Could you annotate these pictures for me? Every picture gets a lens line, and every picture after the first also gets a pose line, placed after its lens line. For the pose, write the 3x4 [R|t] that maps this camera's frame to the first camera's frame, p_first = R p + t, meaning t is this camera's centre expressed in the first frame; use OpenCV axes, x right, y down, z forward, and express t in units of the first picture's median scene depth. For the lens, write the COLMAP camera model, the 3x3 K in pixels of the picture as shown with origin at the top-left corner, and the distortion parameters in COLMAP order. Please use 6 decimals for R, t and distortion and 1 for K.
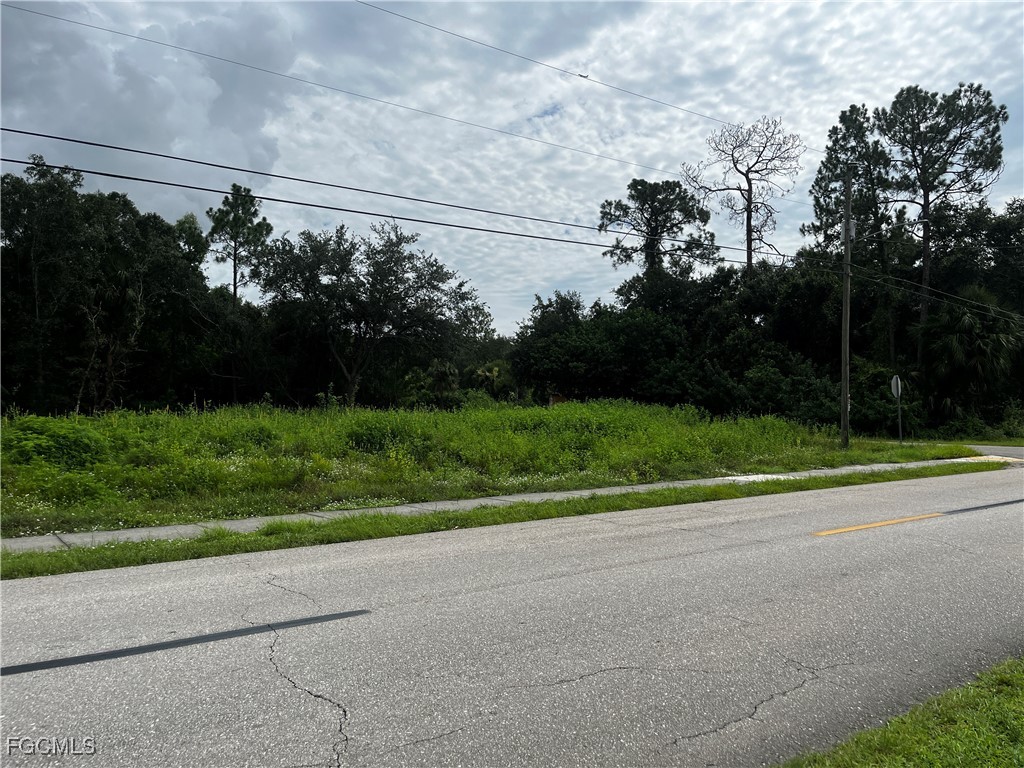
lens RADIAL K [[784.5, 0, 512.0], [0, 784.5, 386.4], [0, 0, 1]] dist [0.058839, -0.056739]
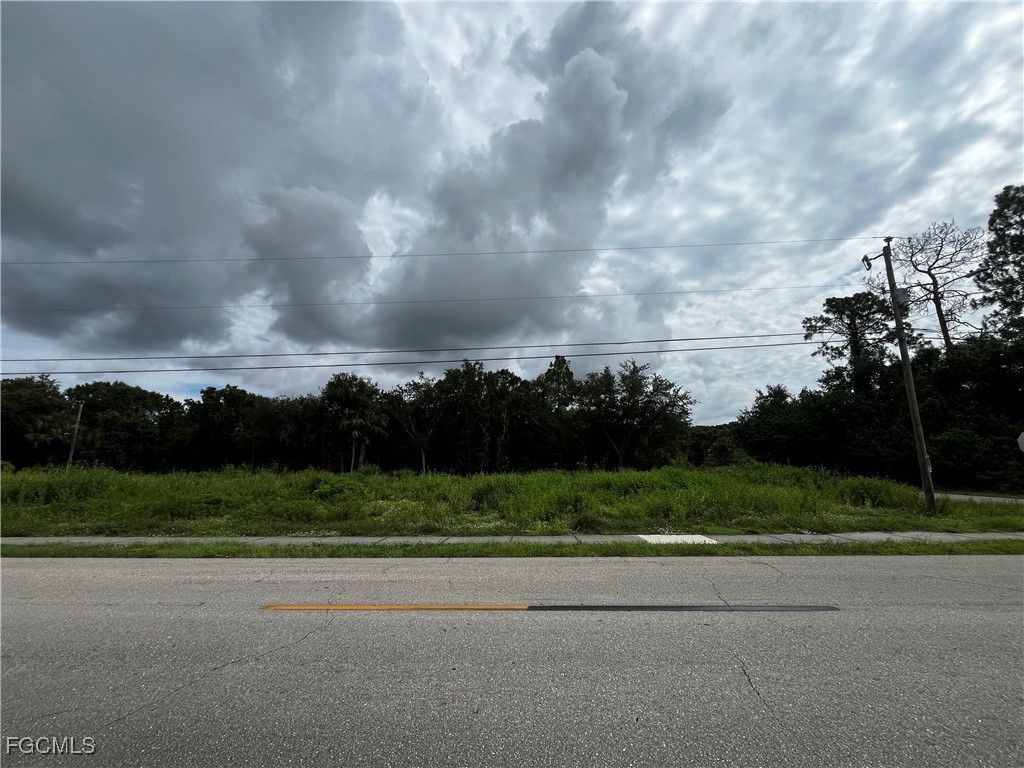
lens RADIAL K [[410.3, 0, 513.3], [0, 410.3, 379.7], [0, 0, 1]] dist [0.001224, -0.000192]
pose [[0.770804, -0.141856, -0.621078, 0.166576], [0.024892, 0.980856, -0.193138, 0.001651], [0.636586, 0.133412, 0.759579, 0.129164]]
